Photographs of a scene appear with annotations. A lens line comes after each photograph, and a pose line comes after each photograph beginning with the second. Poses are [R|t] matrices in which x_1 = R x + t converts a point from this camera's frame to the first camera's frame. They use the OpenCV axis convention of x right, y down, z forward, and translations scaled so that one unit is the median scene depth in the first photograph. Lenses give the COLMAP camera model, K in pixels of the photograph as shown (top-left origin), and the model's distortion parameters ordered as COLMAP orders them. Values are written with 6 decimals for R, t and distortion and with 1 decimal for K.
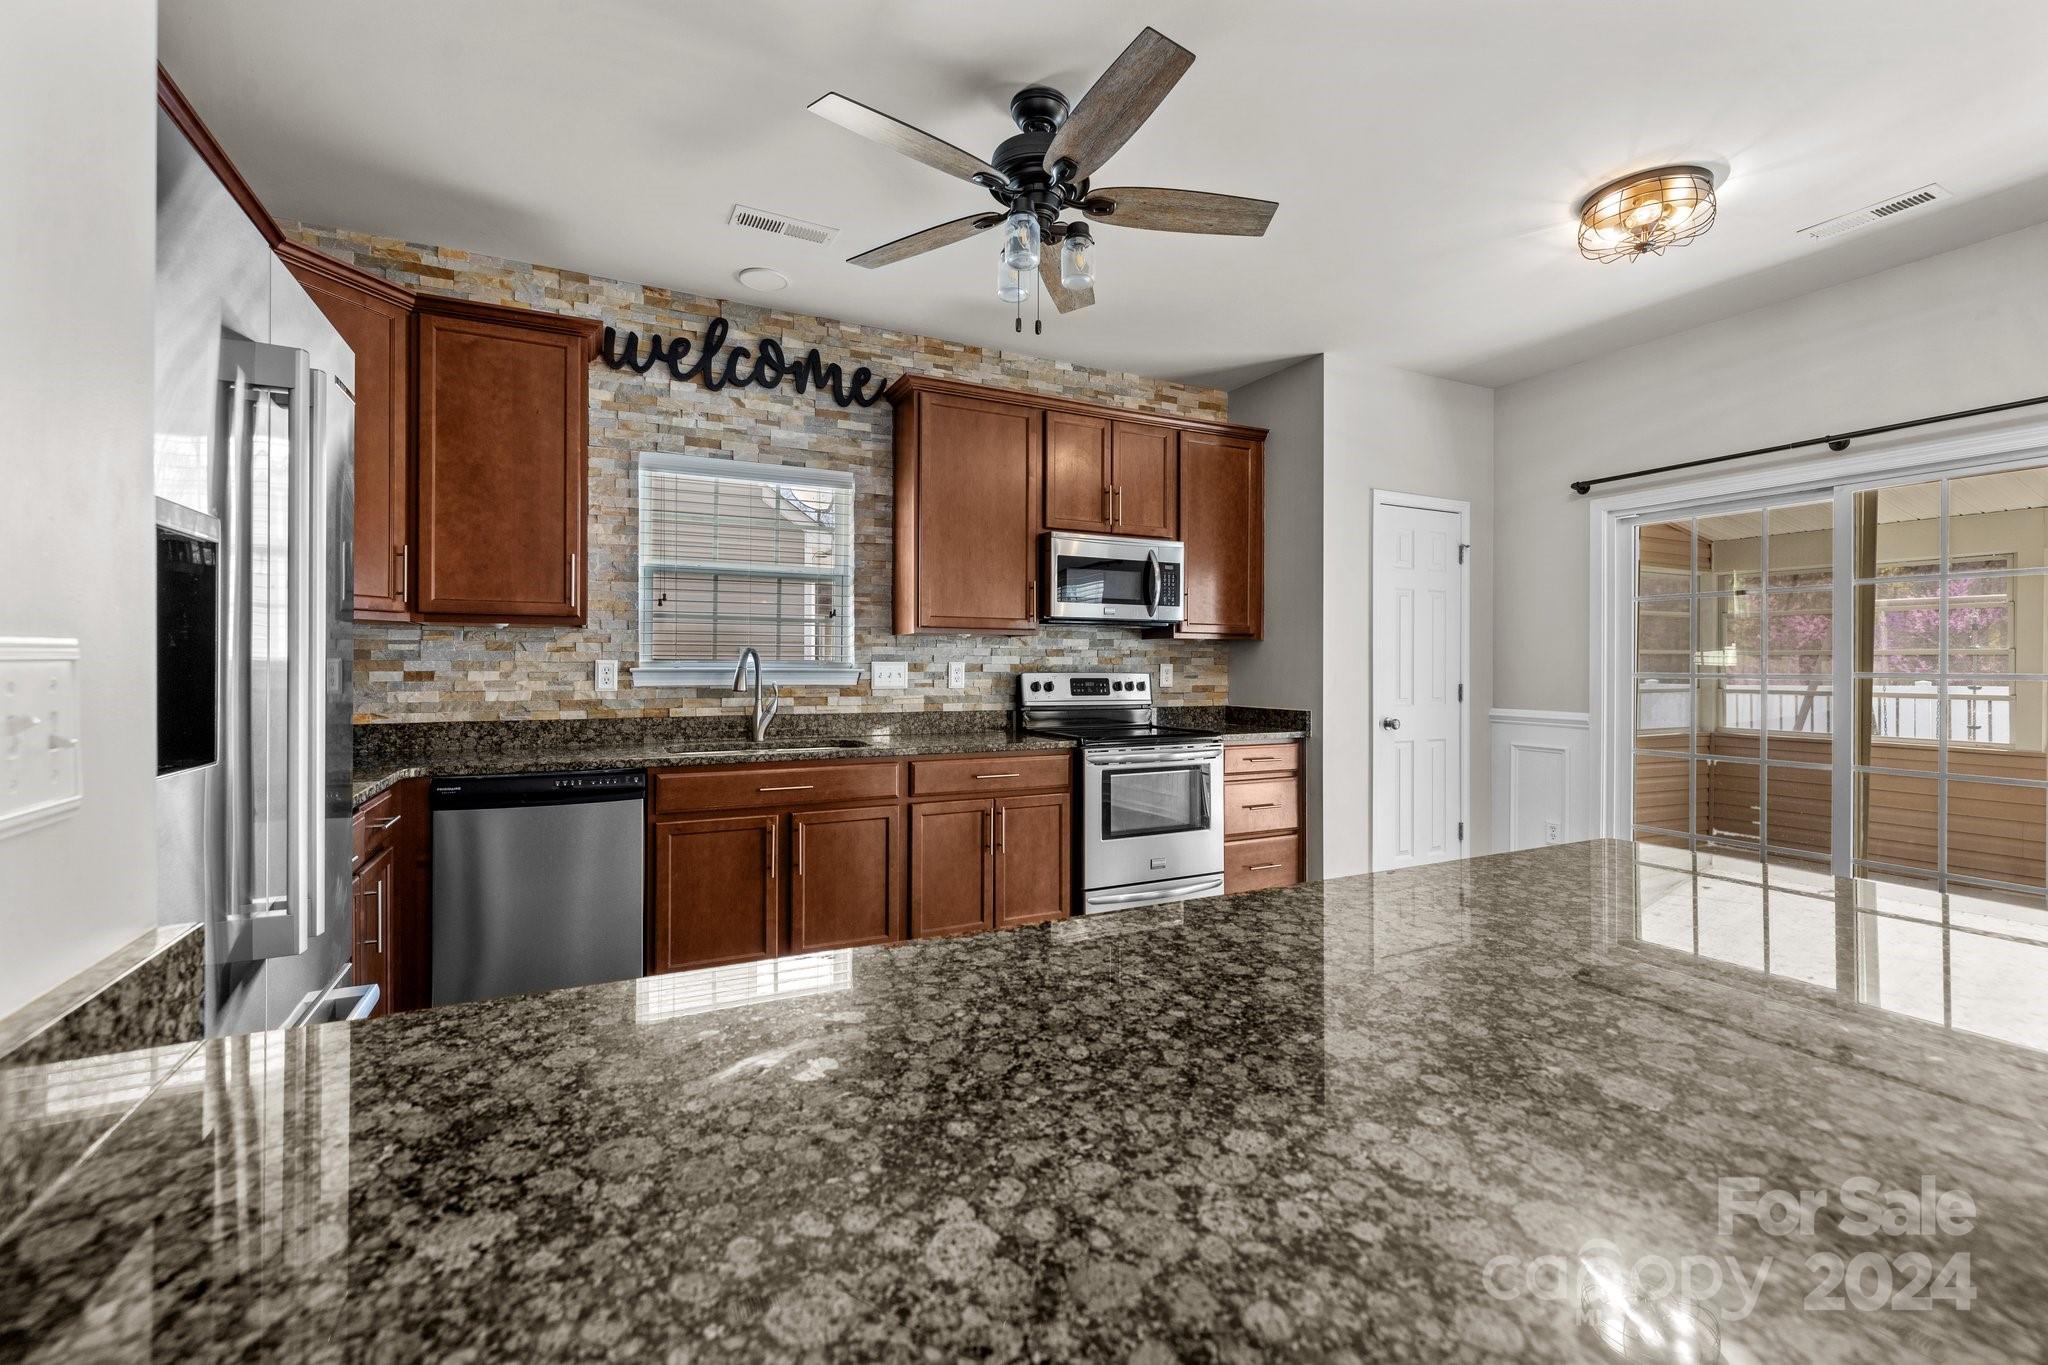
lens RADIAL K [[869.5, 0, 1023.0], [0, 869.5, 660.3], [0, 0, 1]] dist [-0.000111, 0.000016]
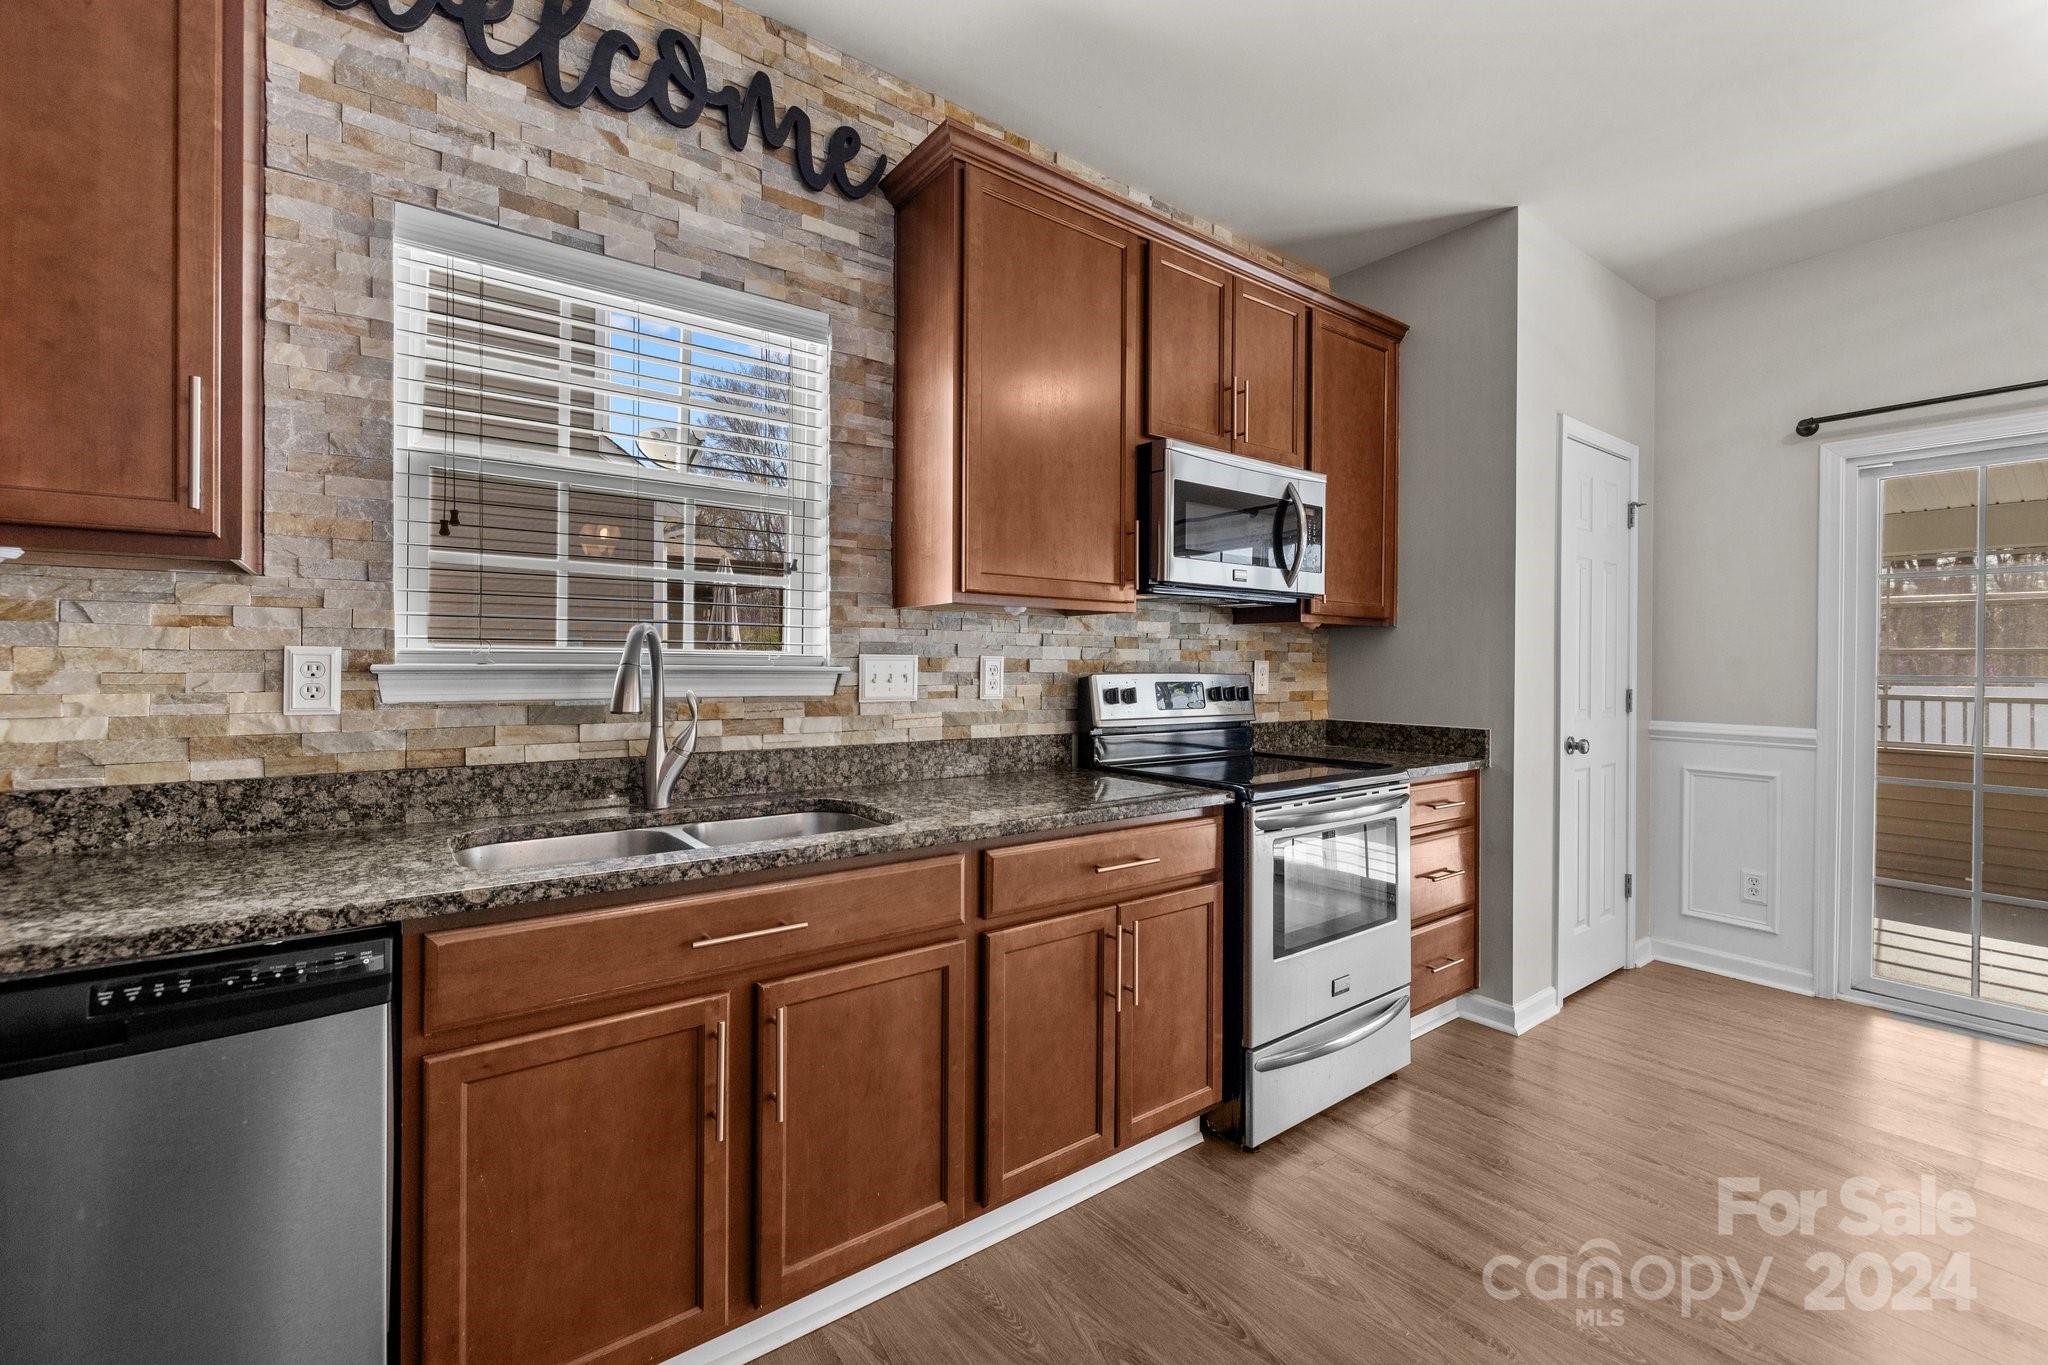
lens RADIAL K [[863.3, 0, 1022.5], [0, 863.3, 666.0], [0, 0, 1]] dist [-0.001367, -0.000279]
pose [[0.983725, 0.002665, 0.179660, -0.175147], [-0.004305, 0.999953, 0.008738, 0.004014], [-0.179628, -0.009369, 0.983690, 0.439866]]
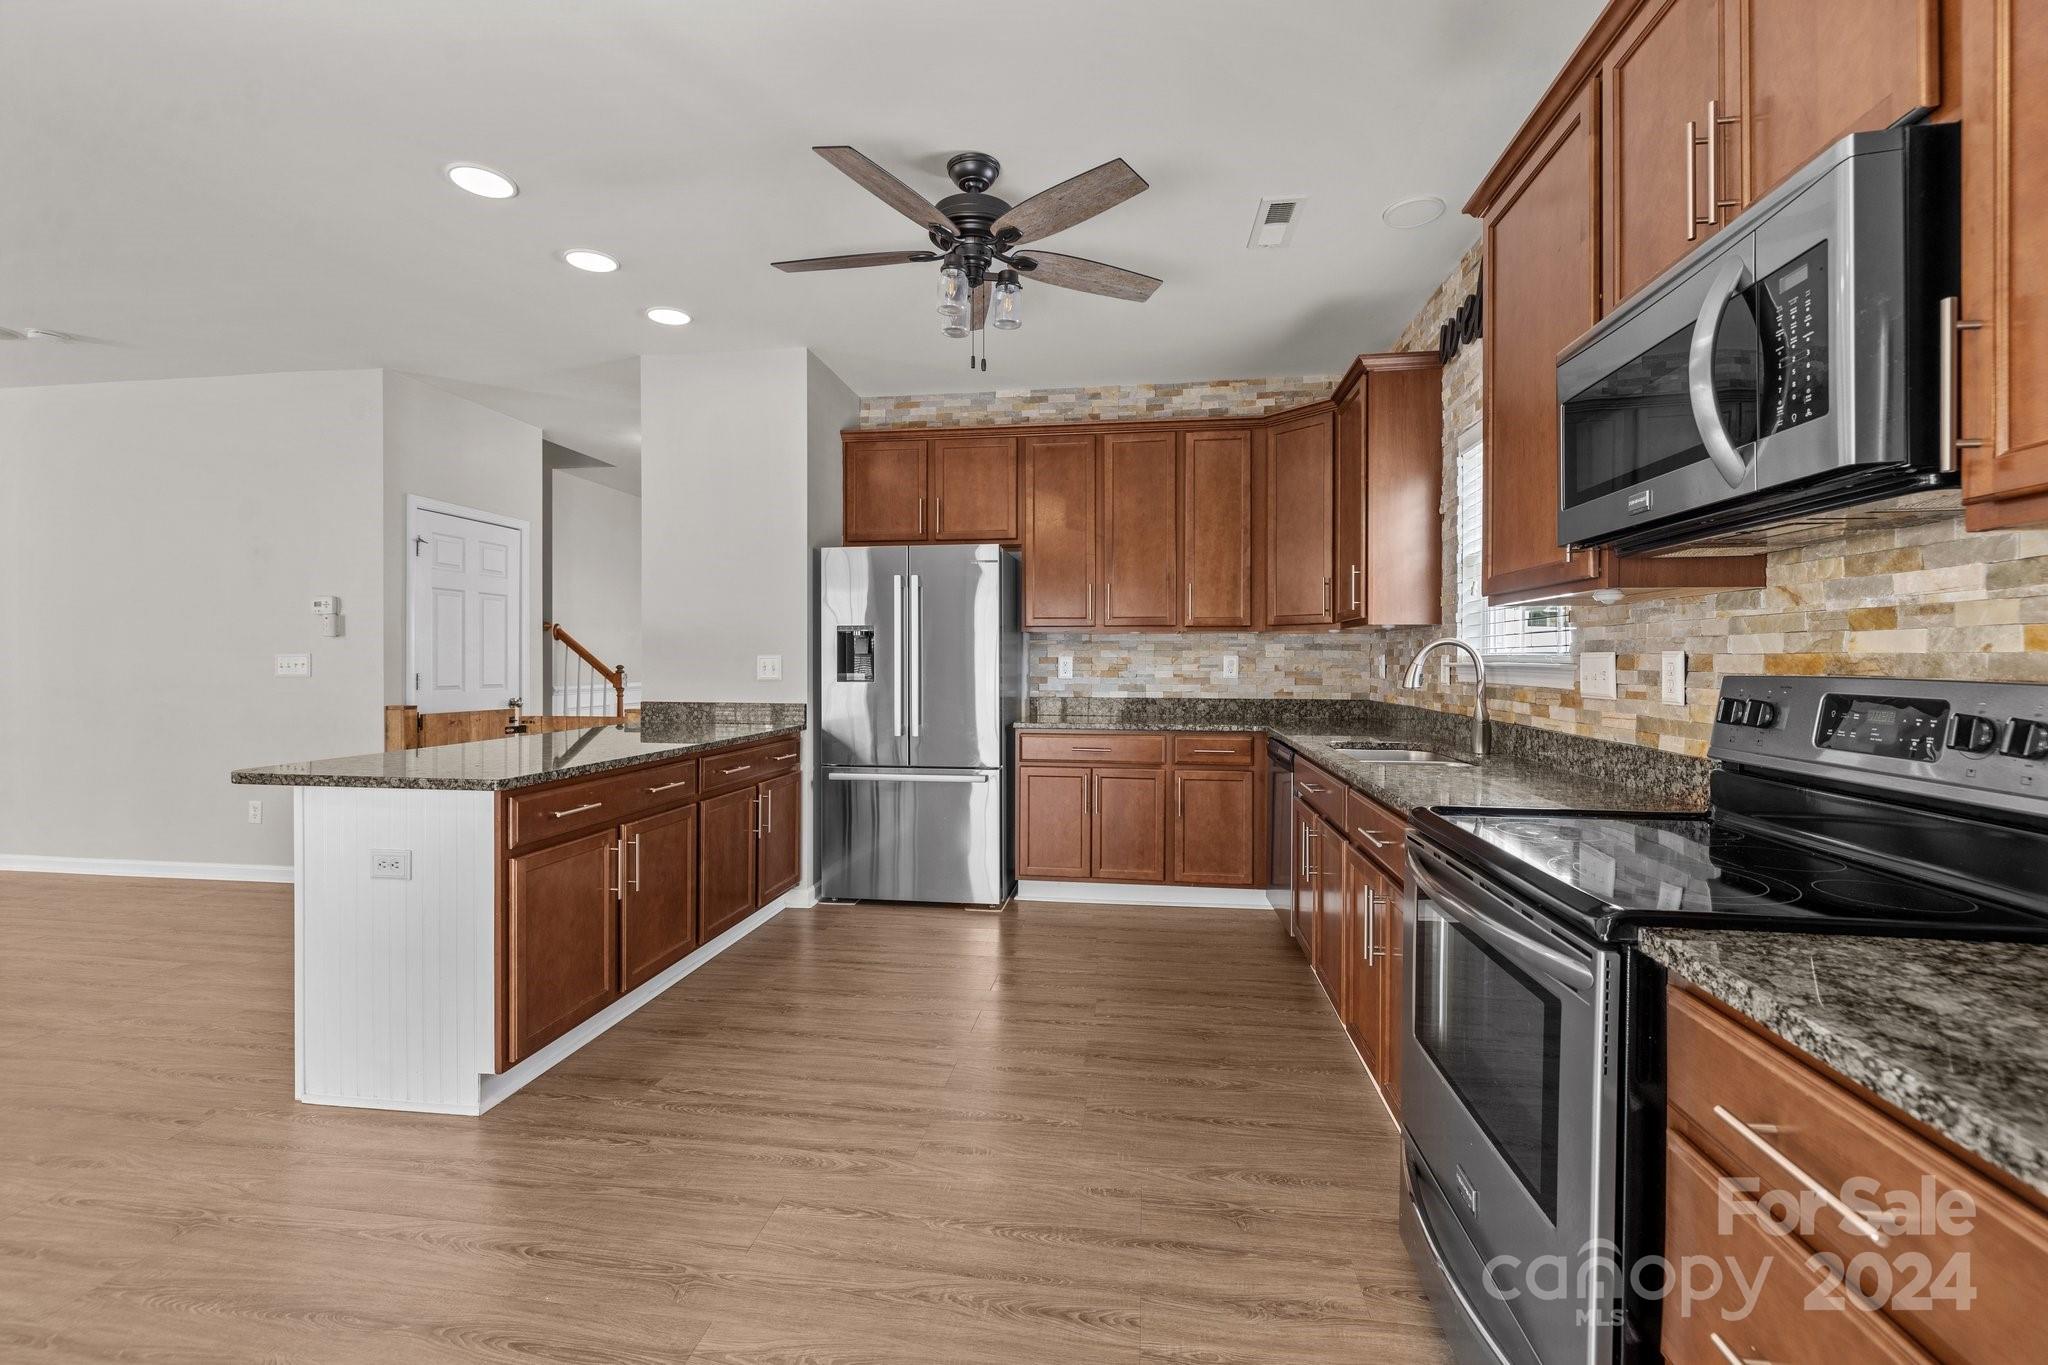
lens RADIAL K [[863.3, 0, 1022.5], [0, 863.3, 666.0], [0, 0, 1]] dist [-0.001367, -0.000279]
pose [[-0.570250, 0.001295, -0.821470, 0.563212], [0.000743, 0.999999, 0.001061, 0.010177], [0.821471, -0.000005, -0.570251, 1.049913]]
